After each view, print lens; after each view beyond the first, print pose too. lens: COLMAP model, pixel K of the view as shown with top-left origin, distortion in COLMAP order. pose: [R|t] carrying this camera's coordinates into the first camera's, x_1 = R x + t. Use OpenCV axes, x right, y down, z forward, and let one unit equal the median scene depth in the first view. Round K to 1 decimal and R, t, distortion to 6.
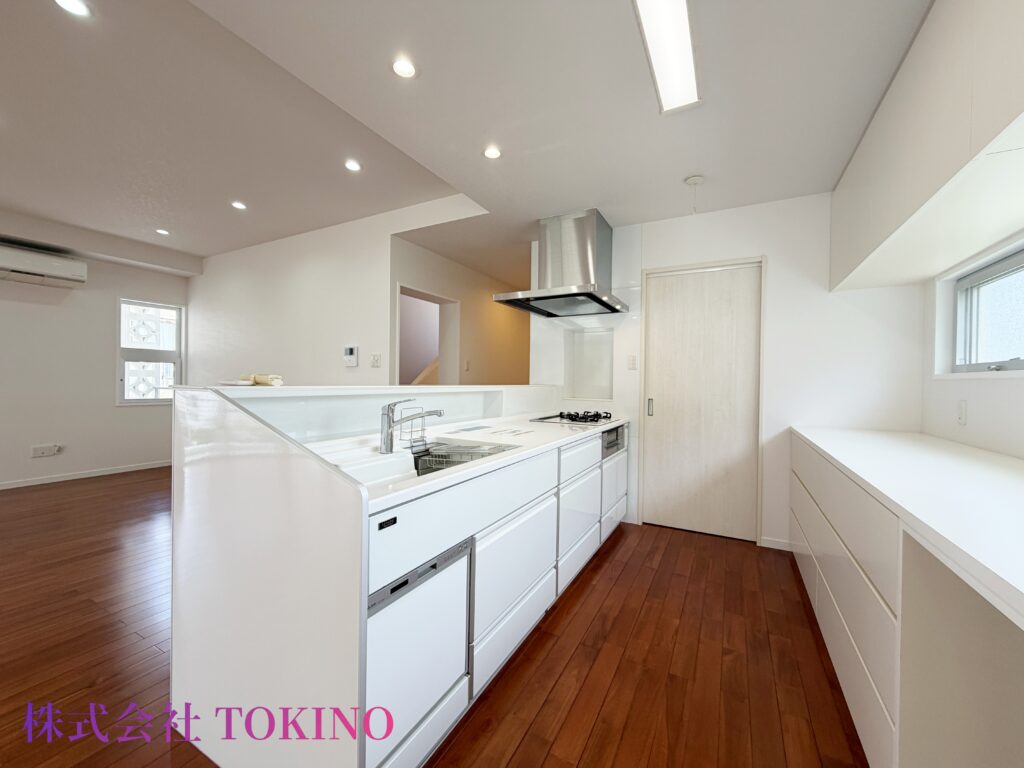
lens RADIAL K [[408.4, 0, 512.2], [0, 408.4, 383.7], [0, 0, 1]] dist [-0.000213, 0.000635]
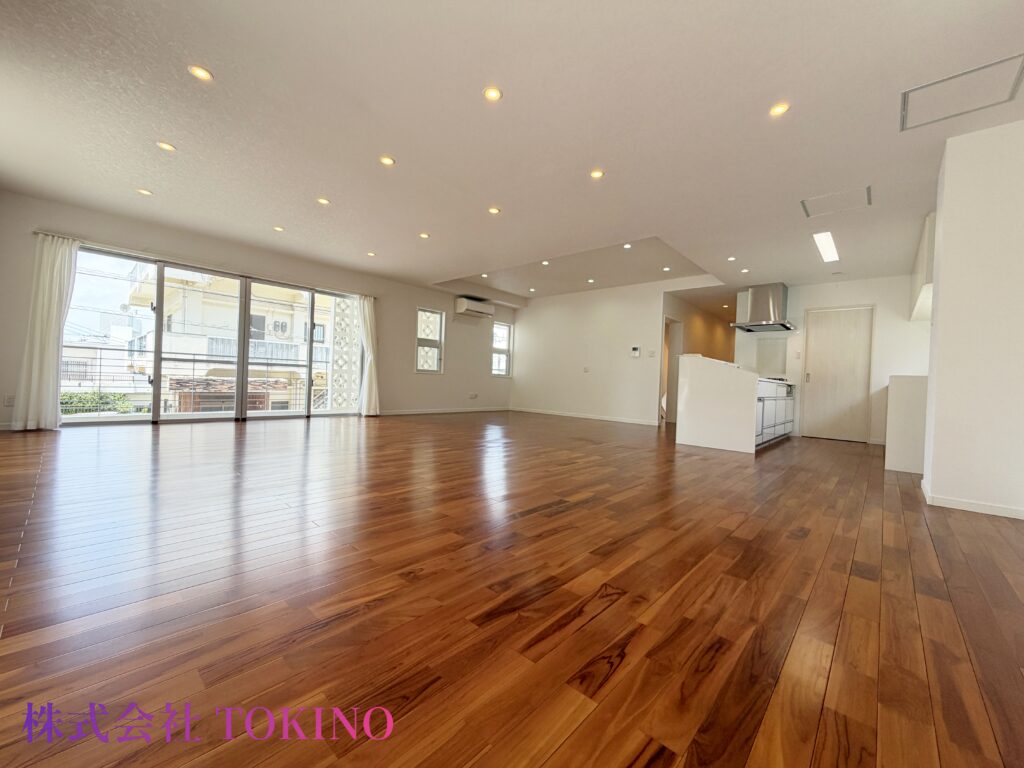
lens RADIAL K [[408.4, 0, 512.0], [0, 408.4, 382.8], [0, 0, 1]] dist [-0.000213, 0.000635]
pose [[0.970232, 0.028312, -0.240515, -0.569590], [-0.031619, 0.999451, -0.009898, 0.144577], [0.240103, 0.017208, 0.970595, -1.251477]]
